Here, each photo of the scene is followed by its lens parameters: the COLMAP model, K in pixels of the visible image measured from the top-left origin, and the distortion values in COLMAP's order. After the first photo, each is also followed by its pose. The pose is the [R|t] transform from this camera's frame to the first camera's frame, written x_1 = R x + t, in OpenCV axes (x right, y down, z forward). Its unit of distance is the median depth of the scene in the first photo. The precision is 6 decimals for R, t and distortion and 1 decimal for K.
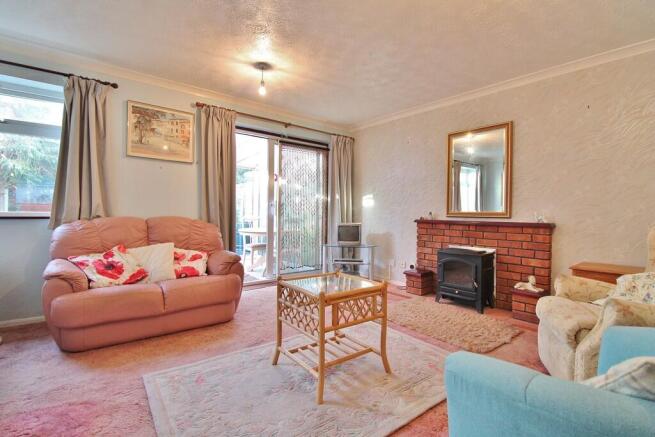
lens RADIAL K [[307.4, 0, 327.5], [0, 307.4, 218.5], [0, 0, 1]] dist [-0.008734, -0.000839]
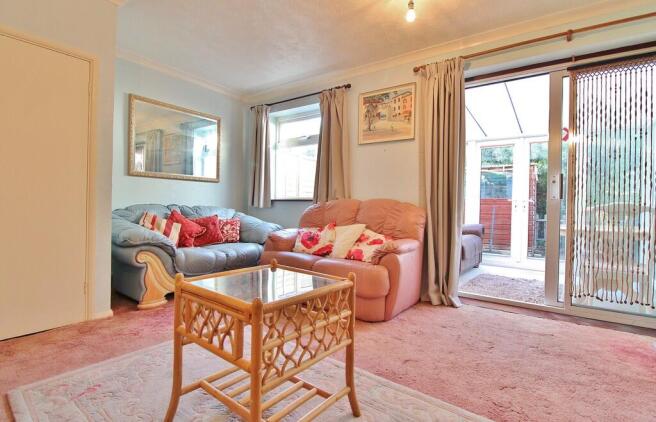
lens RADIAL K [[315.2, 0, 328.0], [0, 315.2, 211.0], [0, 0, 1]] dist [-0.007223, -0.001169]
pose [[0.258959, 0.008469, -0.965851, 0.405694], [-0.031397, 0.999507, 0.000346, 0.037491], [0.965378, 0.030235, 0.259098, 0.581048]]
